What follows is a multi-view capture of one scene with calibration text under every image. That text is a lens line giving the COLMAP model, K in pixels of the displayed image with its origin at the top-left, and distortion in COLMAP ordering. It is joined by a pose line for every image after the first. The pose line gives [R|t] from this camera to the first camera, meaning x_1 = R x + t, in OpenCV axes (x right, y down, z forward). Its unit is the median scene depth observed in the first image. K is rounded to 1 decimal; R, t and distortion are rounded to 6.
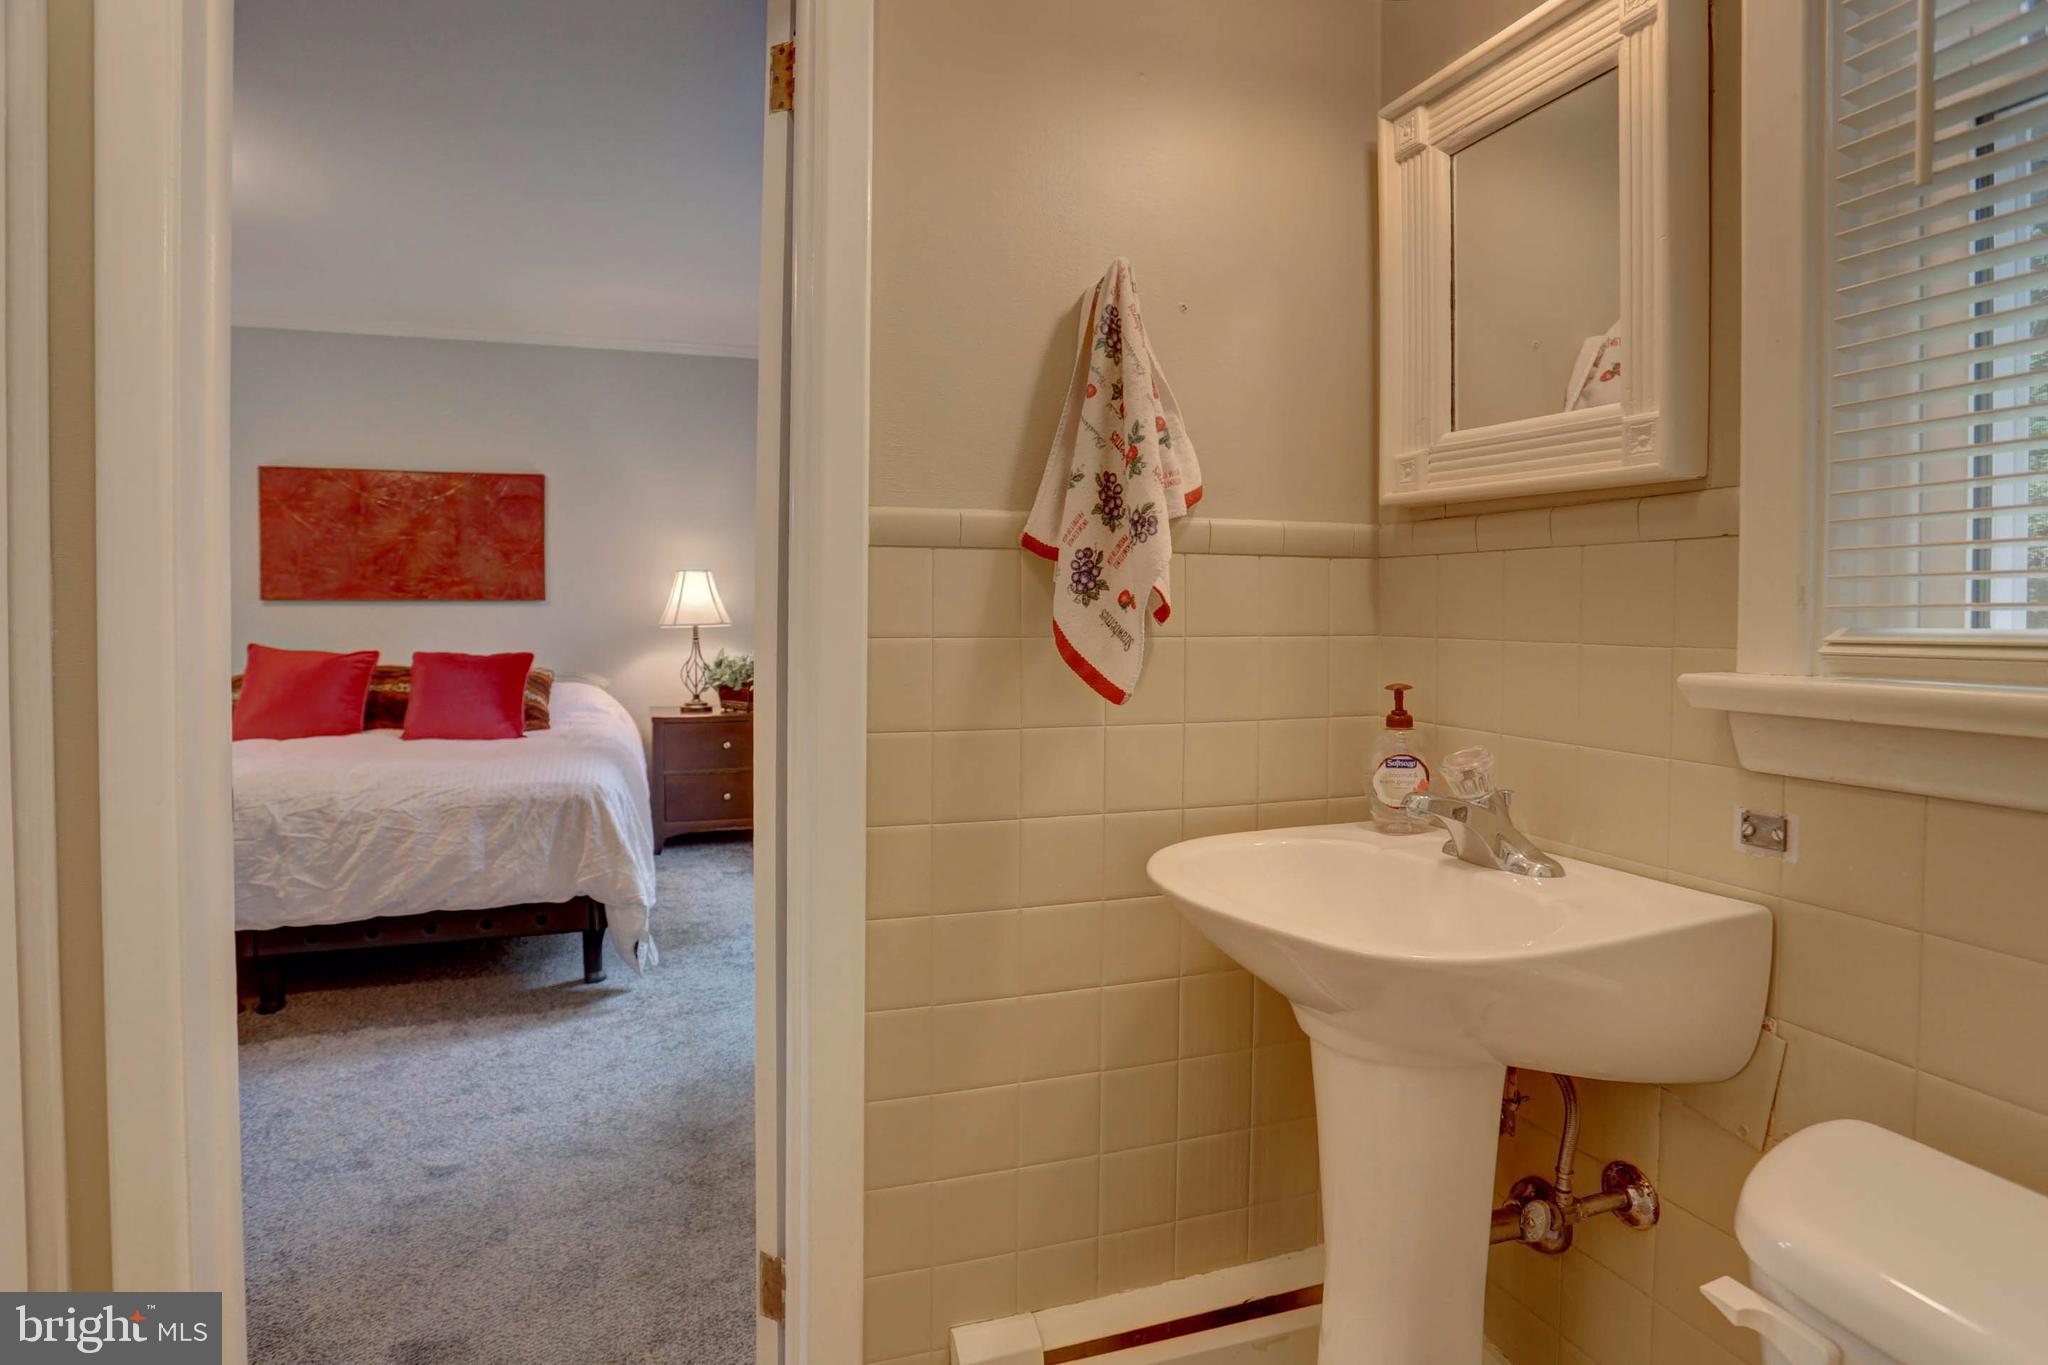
lens RADIAL K [[1038.6, 0, 1046.5], [0, 1038.6, 653.0], [0, 0, 1]] dist [-0.061309, 0.024924]
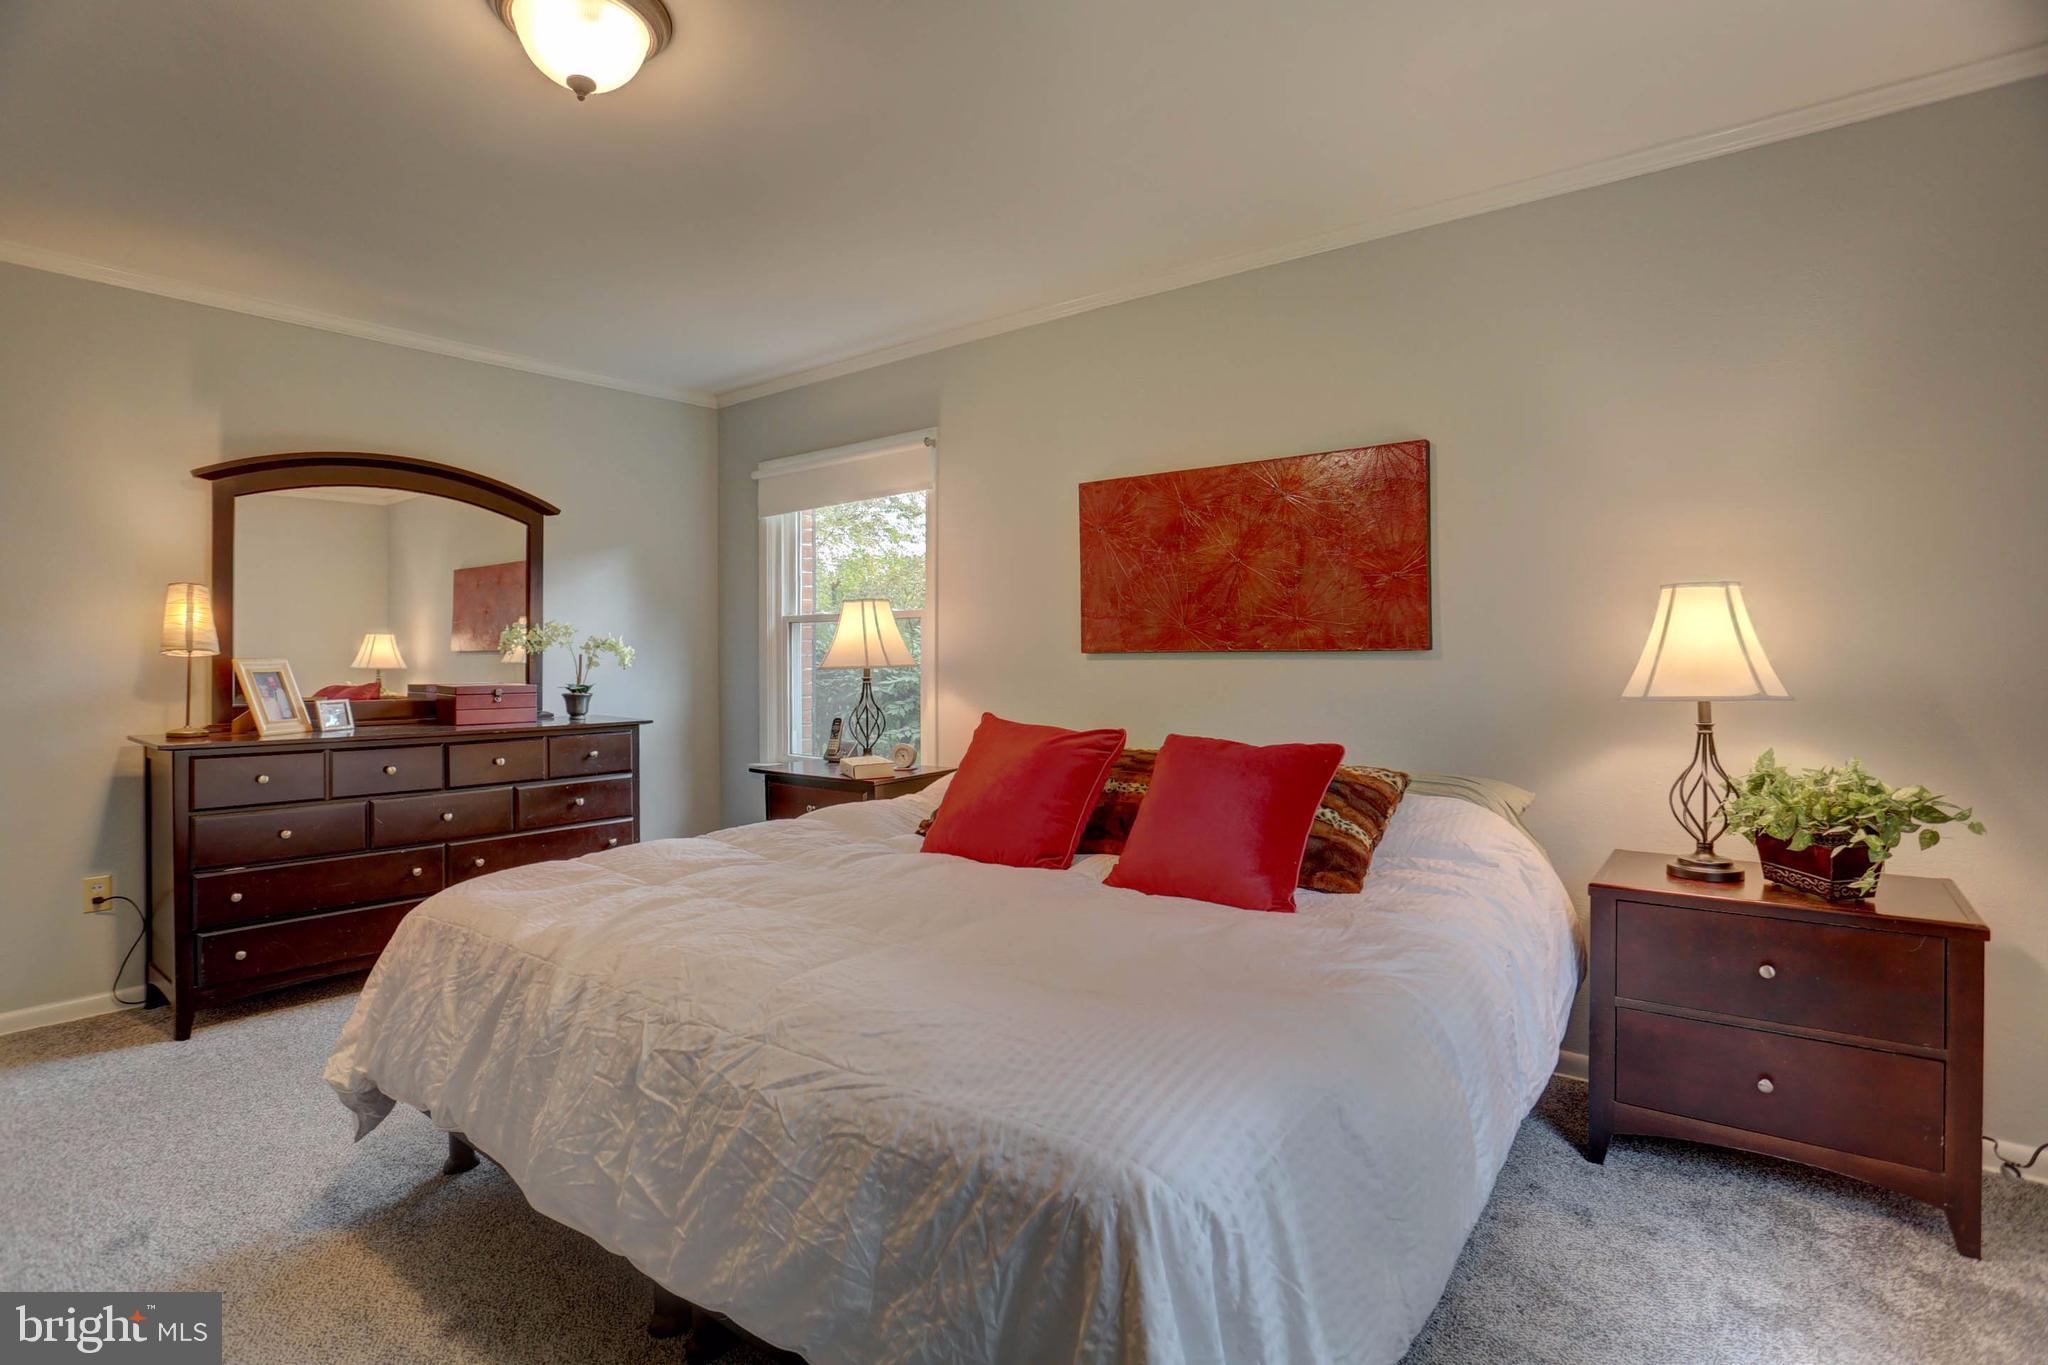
lens RADIAL K [[1019.8, 0, 1019.0], [0, 1019.8, 662.4], [0, 0, 1]] dist [-0.060502, 0.022816]
pose [[0.510313, -0.002296, -0.859986, -0.114915], [-0.032658, 0.999223, -0.022047, -0.025221], [0.859368, 0.039336, 0.509842, 0.536797]]
